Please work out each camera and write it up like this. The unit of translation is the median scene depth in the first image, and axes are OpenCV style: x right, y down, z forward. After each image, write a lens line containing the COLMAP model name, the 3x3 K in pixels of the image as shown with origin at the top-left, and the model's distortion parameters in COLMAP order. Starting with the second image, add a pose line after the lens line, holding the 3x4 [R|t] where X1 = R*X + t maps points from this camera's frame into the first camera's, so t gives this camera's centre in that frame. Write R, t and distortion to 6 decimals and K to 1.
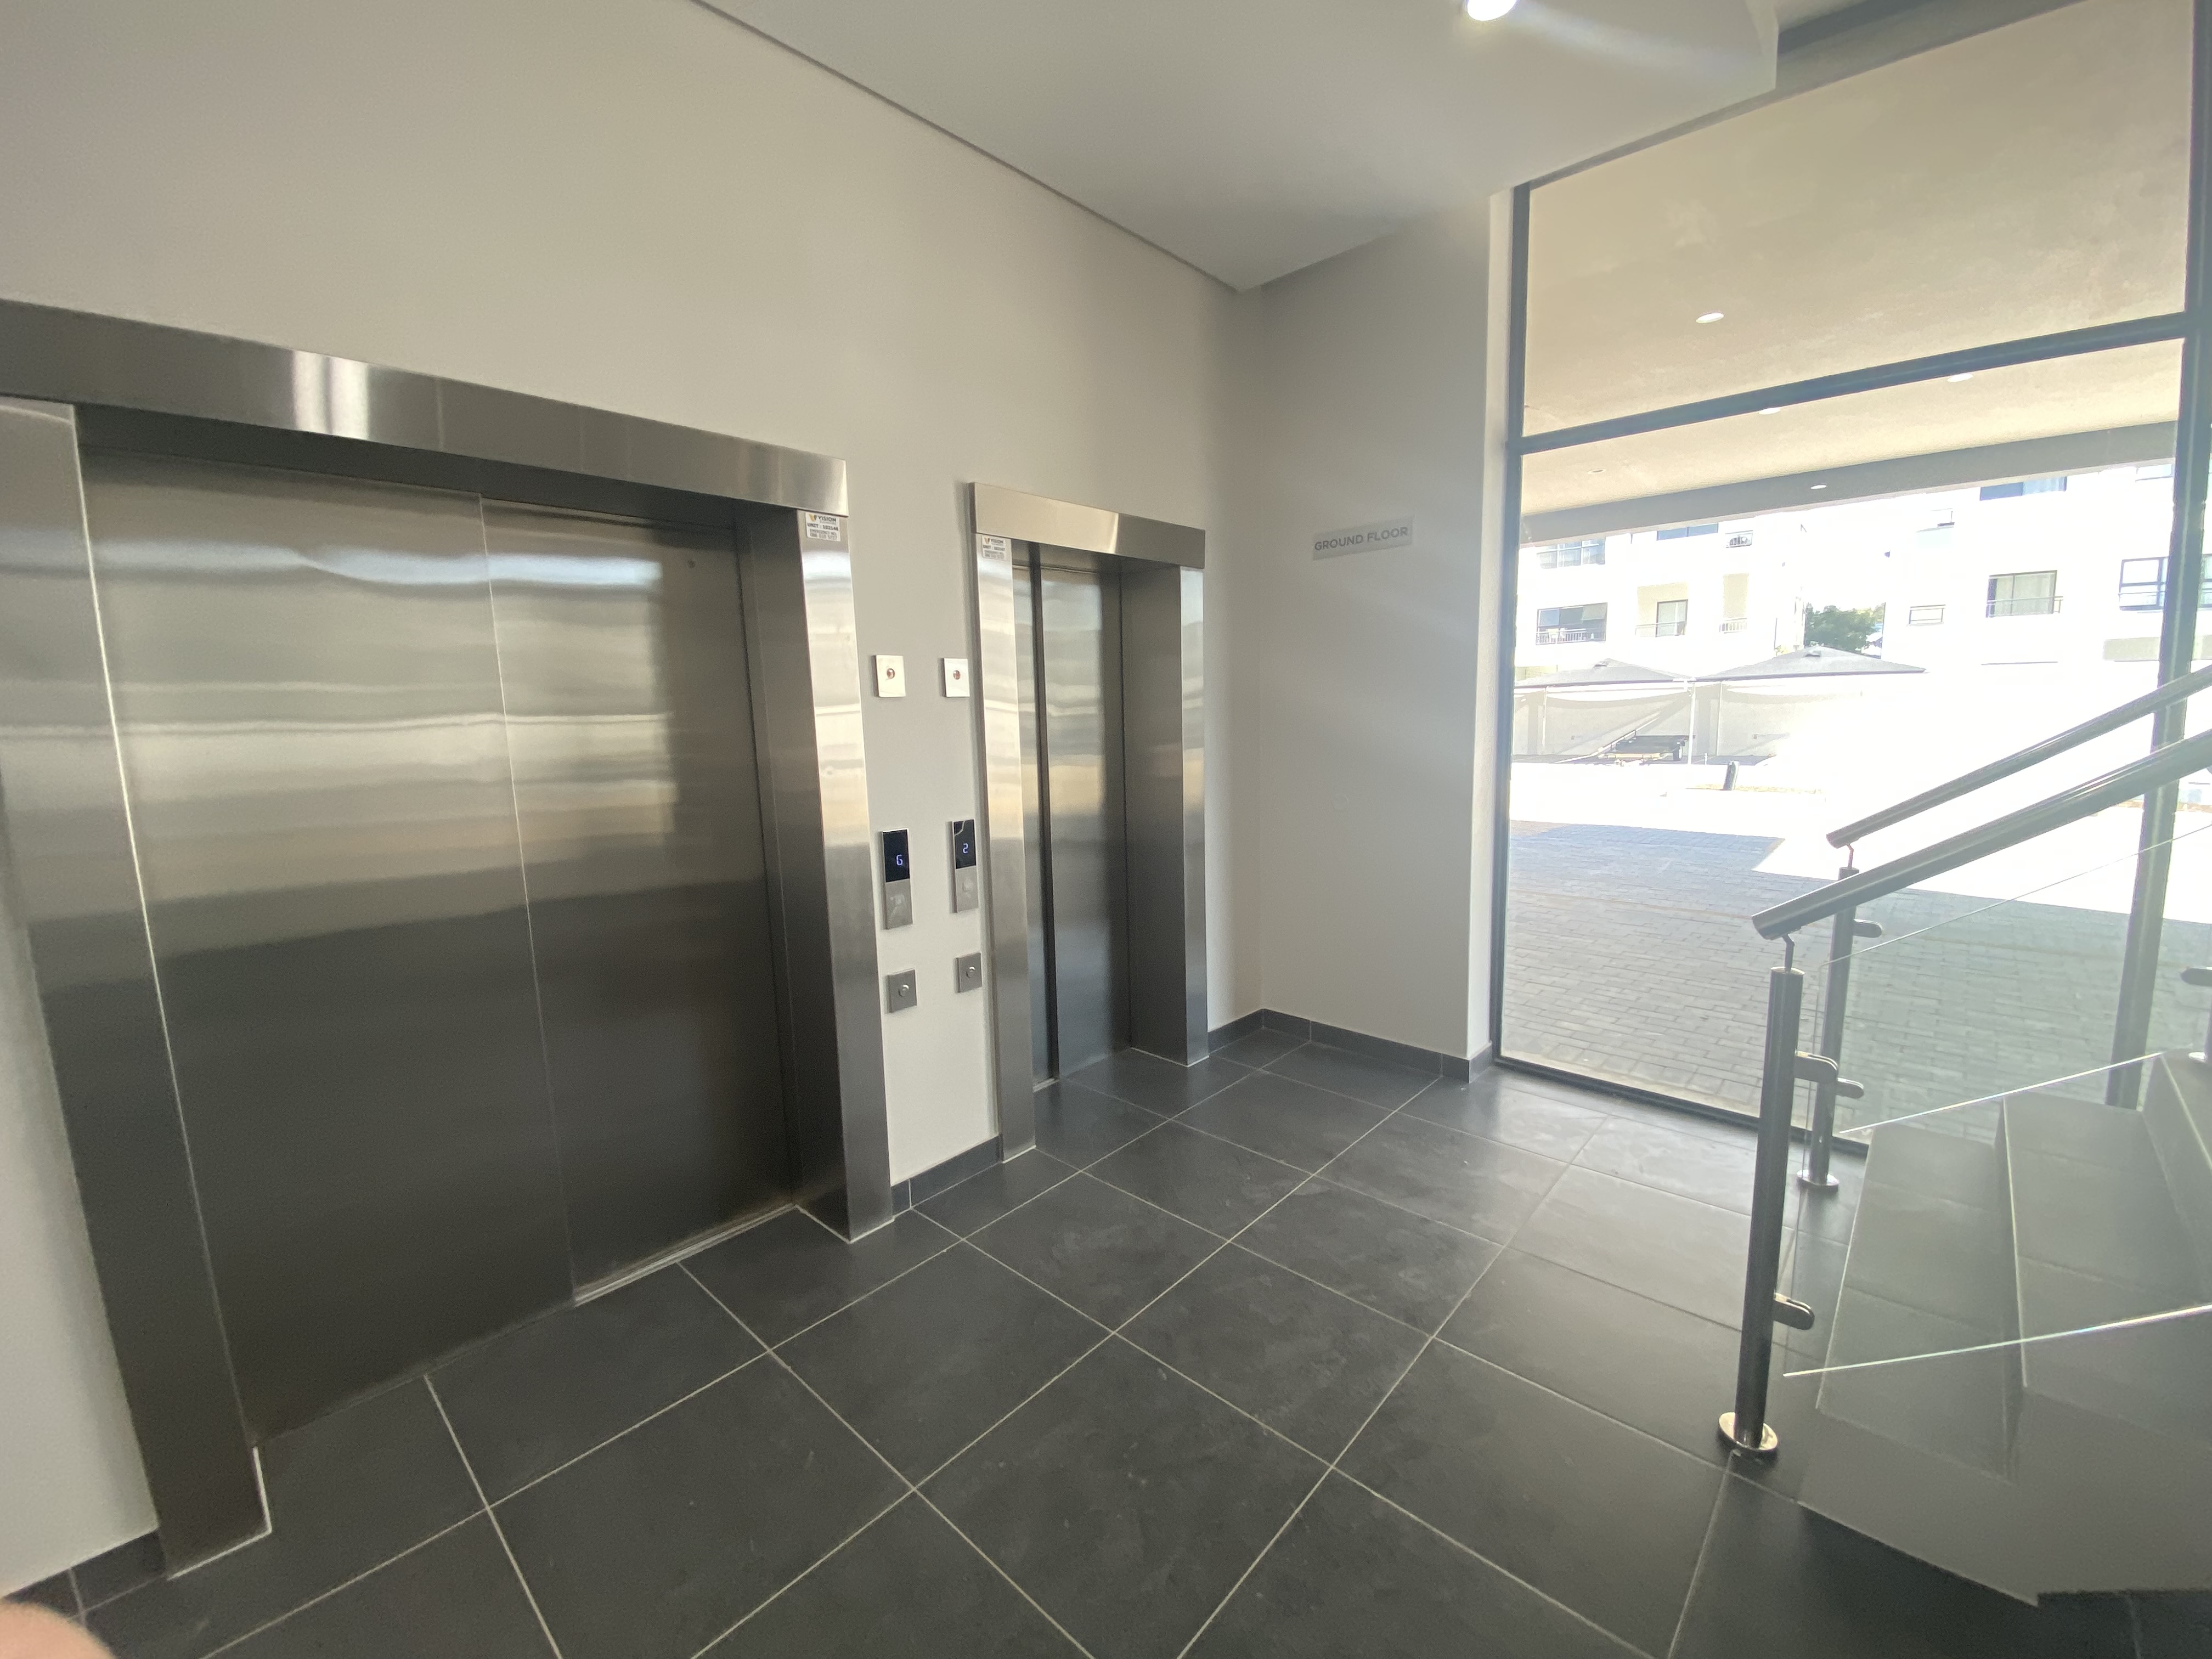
lens RADIAL K [[886.6, 0, 1106.0], [0, 886.6, 829.5], [0, 0, 1]] dist [-0.021079, -0.000093]
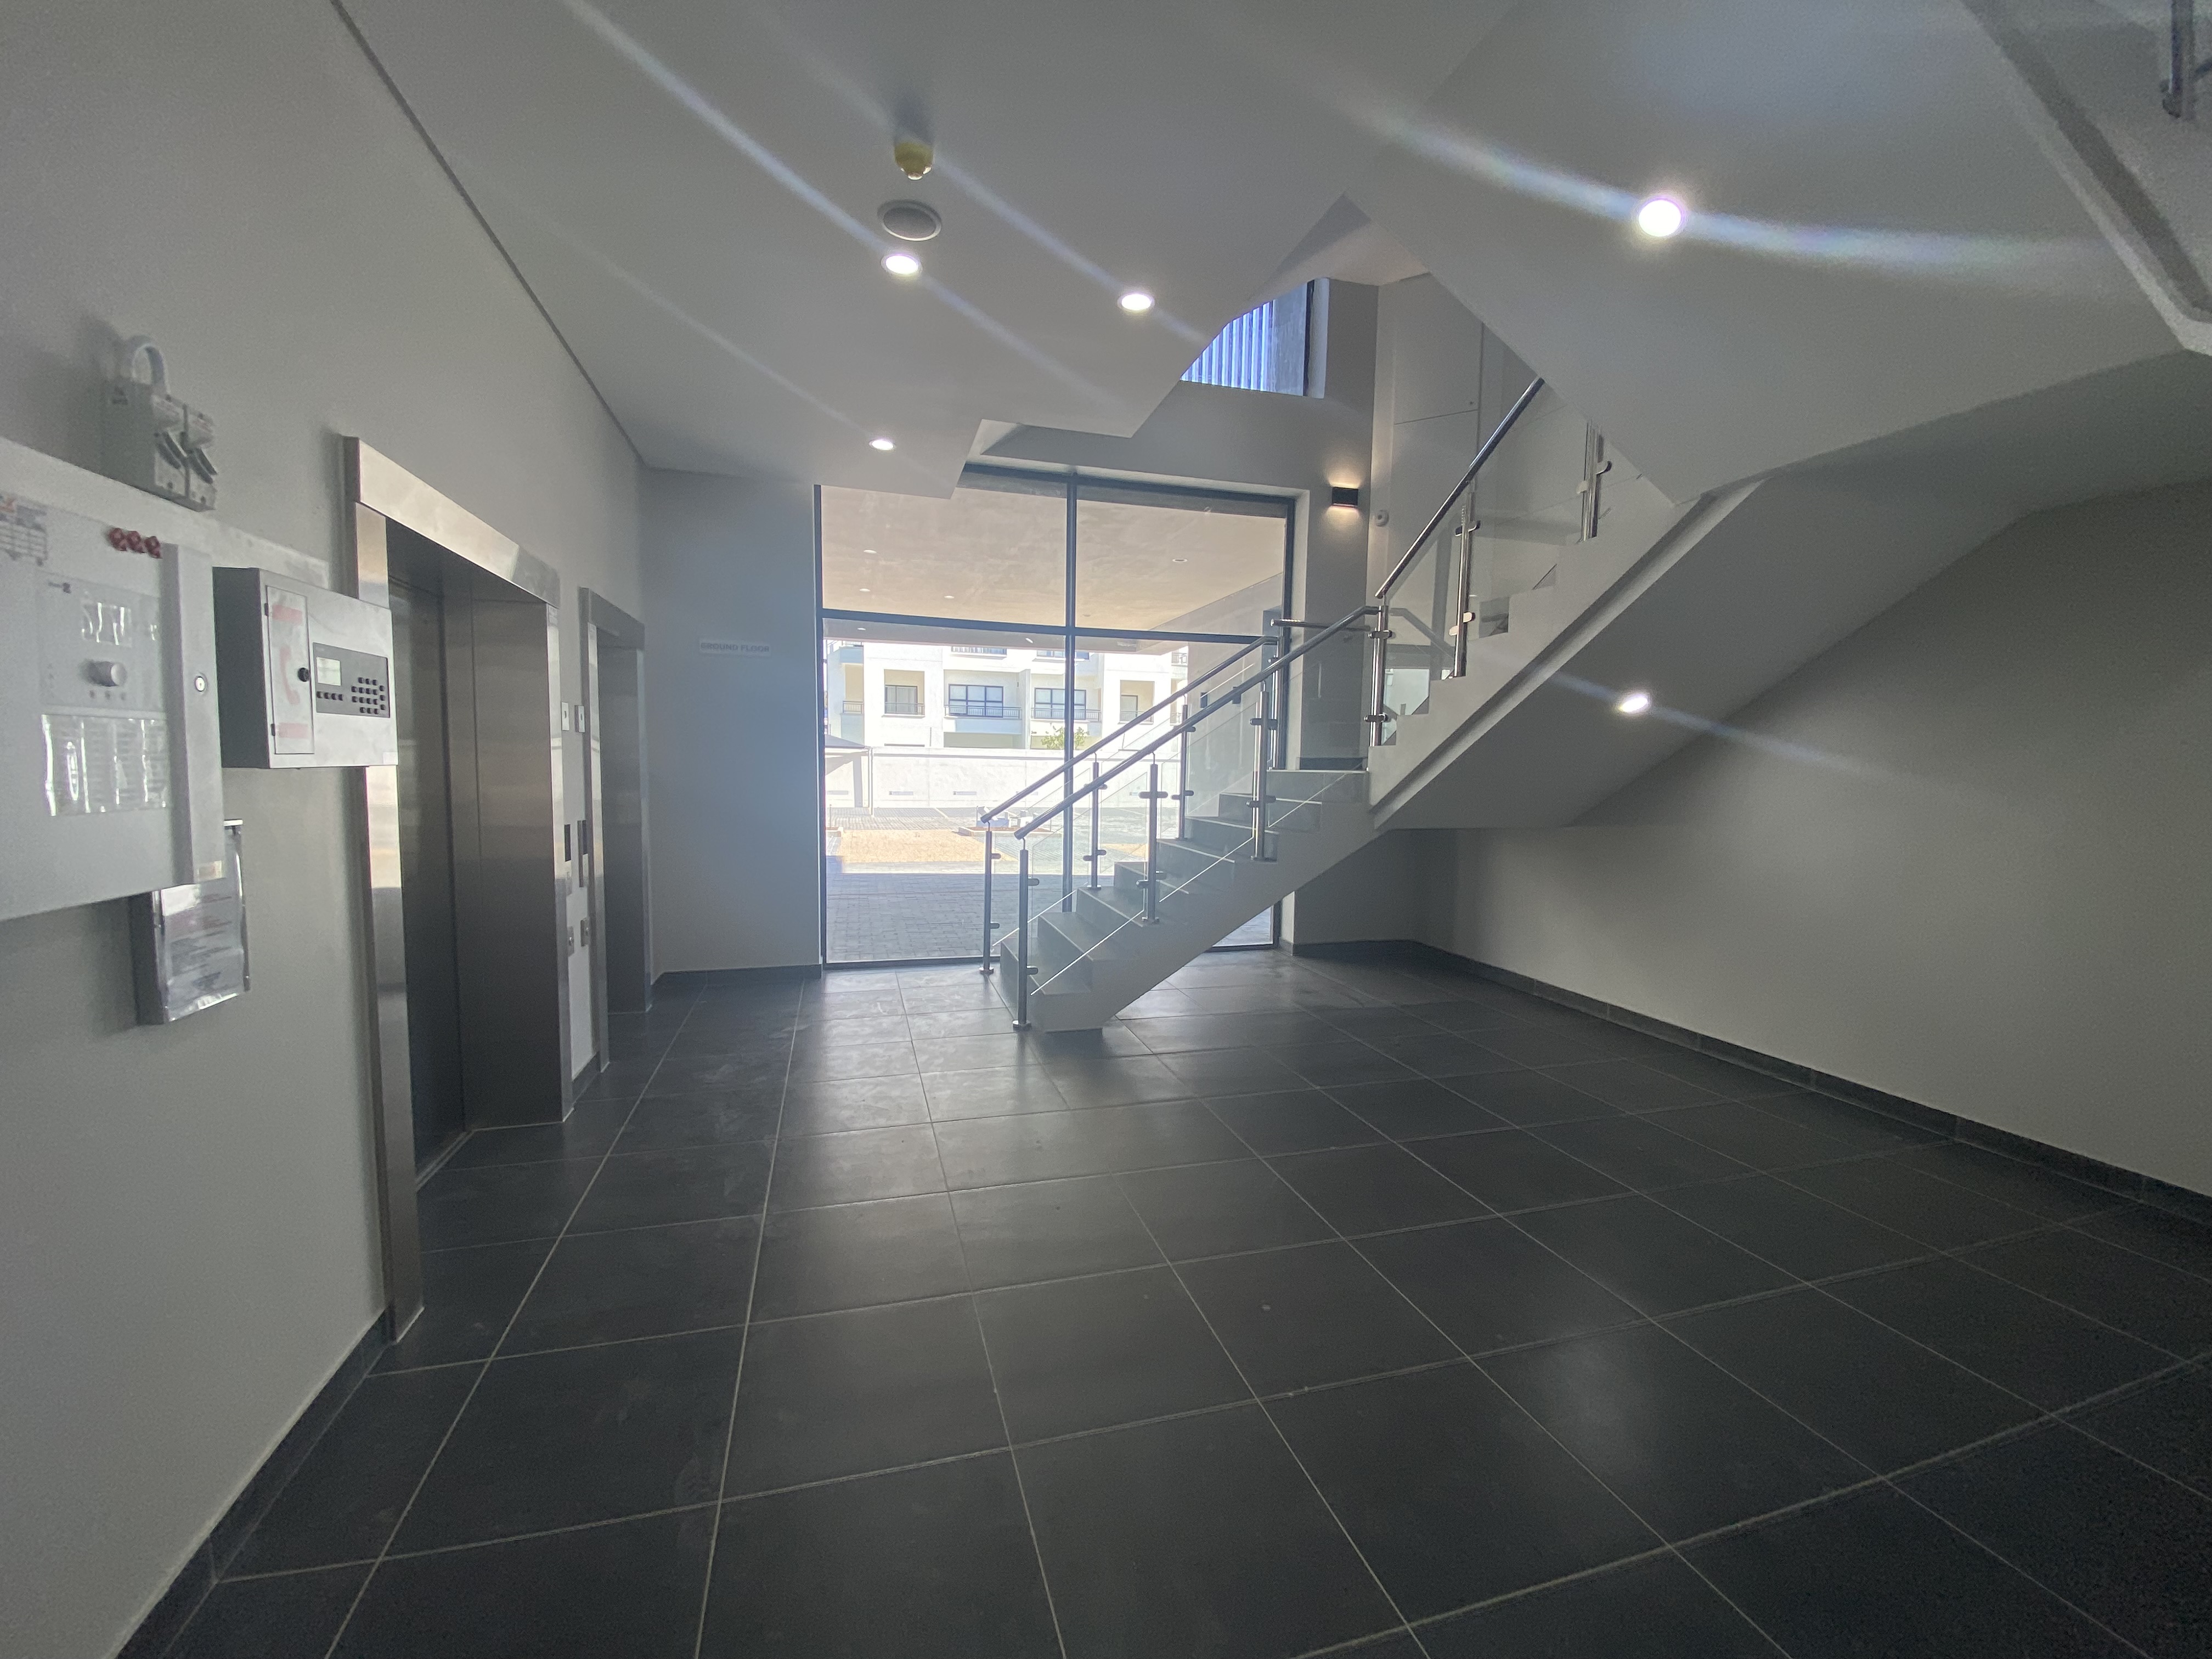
lens RADIAL K [[886.6, 0, 1106.0], [0, 886.6, 829.5], [0, 0, 1]] dist [-0.021079, -0.000093]
pose [[0.598825, -0.013170, 0.800771, -0.599326], [0.064484, 0.997411, -0.031818, 0.093294], [-0.798279, 0.070691, 0.598125, -0.486141]]
